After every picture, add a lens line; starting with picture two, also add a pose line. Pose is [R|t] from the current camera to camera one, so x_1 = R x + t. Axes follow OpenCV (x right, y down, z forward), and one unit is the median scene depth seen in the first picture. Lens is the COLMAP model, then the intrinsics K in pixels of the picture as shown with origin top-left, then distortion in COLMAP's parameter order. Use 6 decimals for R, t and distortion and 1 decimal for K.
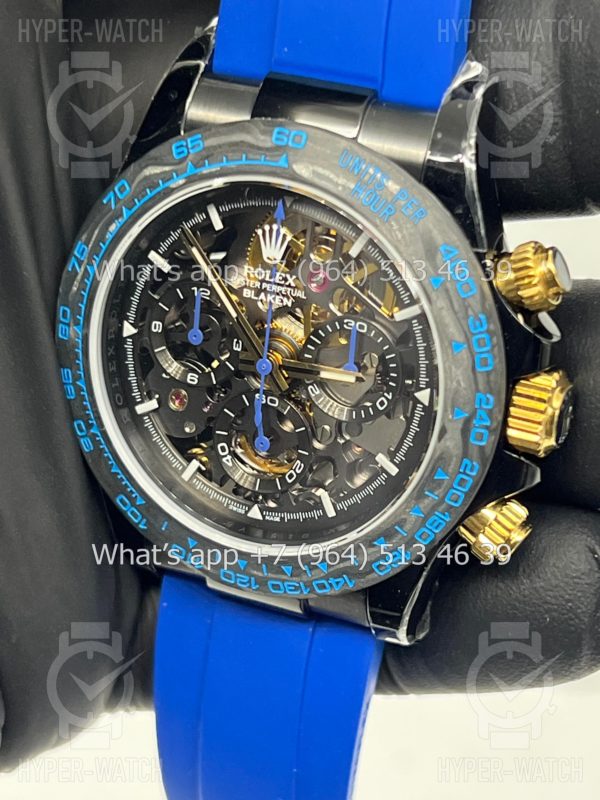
lens RADIAL K [[1877.4, 0, 300.0], [0, 1877.4, 400.0], [0, 0, 1]] dist [0.219872, -0.576479]
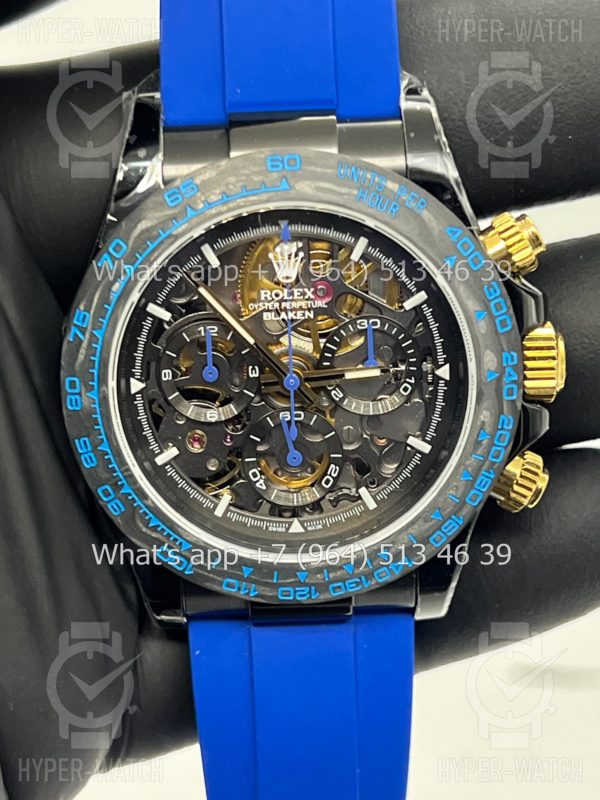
lens RADIAL K [[1877.4, 0, 300.0], [0, 1877.4, 400.0], [0, 0, 1]] dist [0.219872, -0.576479]
pose [[0.896601, -0.219341, 0.384702, -0.422765], [0.254665, 0.966086, -0.042710, 0.038083], [-0.362287, 0.136264, 0.922052, 0.025227]]
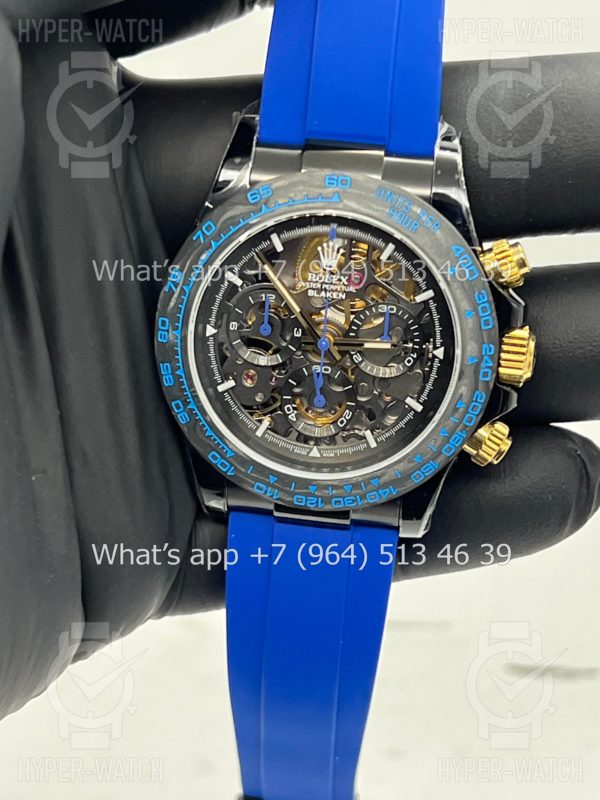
lens RADIAL K [[1893.8, 0, 283.6], [0, 1893.8, 402.8], [0, 0, 1]] dist [0.216211, -0.006491]
pose [[0.956546, -0.095010, 0.275668, -0.444470], [0.110032, 0.993143, -0.039509, 0.078848], [-0.270024, 0.068125, 0.960441, -0.358715]]
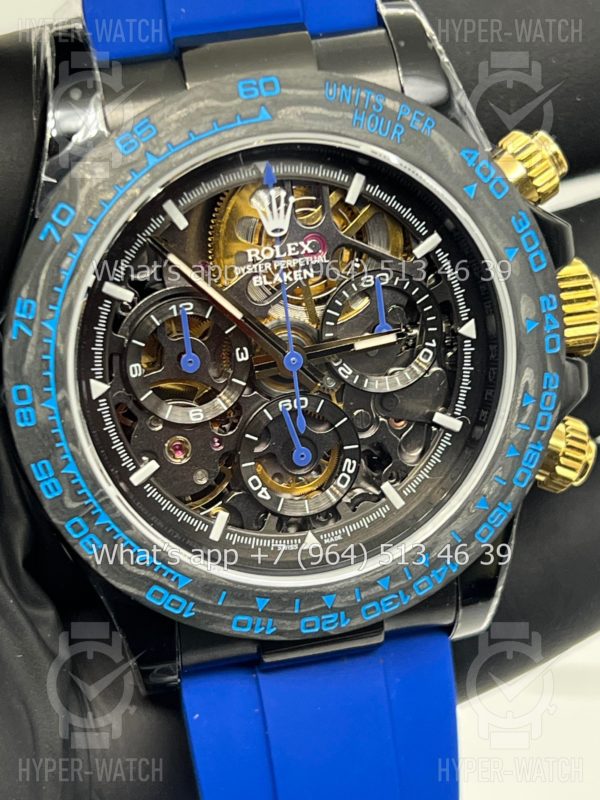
lens RADIAL K [[1893.8, 0, 283.6], [0, 1893.8, 402.8], [0, 0, 1]] dist [0.216211, -0.006491]
pose [[0.789723, -0.300460, 0.534847, -0.486909], [0.374254, 0.926775, -0.031969, 0.025589], [-0.486078, 0.225415, 0.844344, 0.280128]]
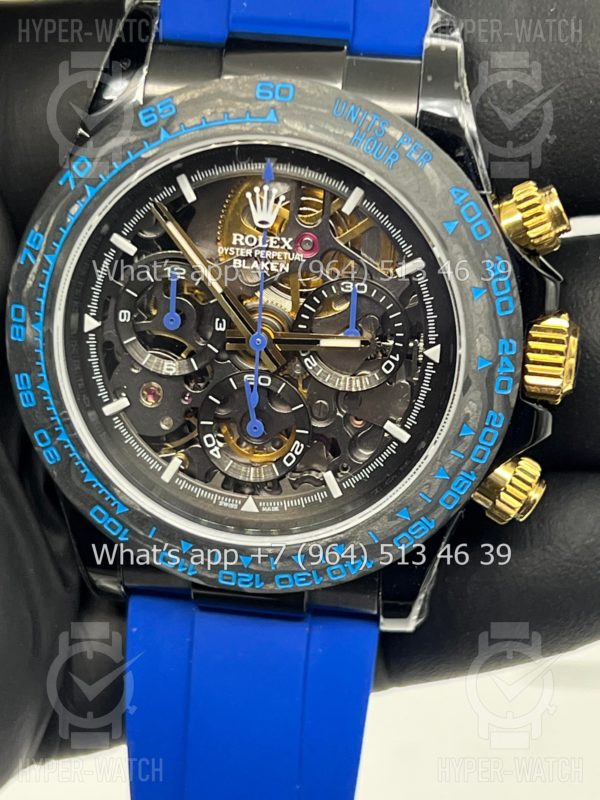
lens RADIAL K [[1877.4, 0, 300.0], [0, 1877.4, 400.0], [0, 0, 1]] dist [0.219872, -0.576479]
pose [[0.960041, -0.096207, 0.262805, -0.247140], [0.117068, 0.991003, -0.064873, 0.073842], [-0.254199, 0.093047, 0.962666, 0.097169]]
